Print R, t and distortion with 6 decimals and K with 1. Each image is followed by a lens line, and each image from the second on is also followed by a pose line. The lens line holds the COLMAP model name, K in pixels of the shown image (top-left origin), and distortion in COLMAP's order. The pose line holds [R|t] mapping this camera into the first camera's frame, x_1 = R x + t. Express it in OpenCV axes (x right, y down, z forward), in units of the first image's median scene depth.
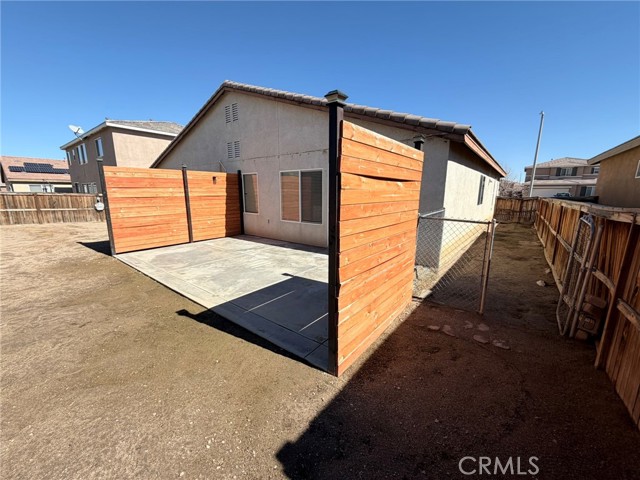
lens RADIAL K [[254.8, 0, 318.8], [0, 254.8, 241.2], [0, 0, 1]] dist [-0.001514, 0.000095]
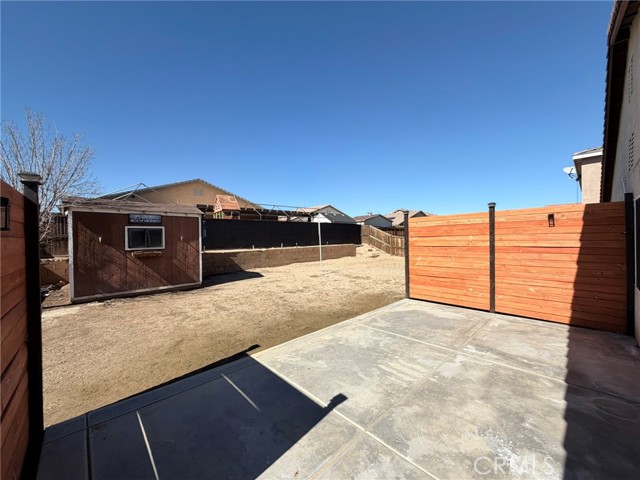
lens RADIAL K [[254.8, 0, 318.8], [0, 254.8, 241.2], [0, 0, 1]] dist [-0.001514, 0.000095]
pose [[-0.151876, 0.012579, -0.988319, 0.335738], [-0.173364, 0.984079, 0.039166, -0.174418], [0.973077, 0.177287, -0.147278, 0.820408]]
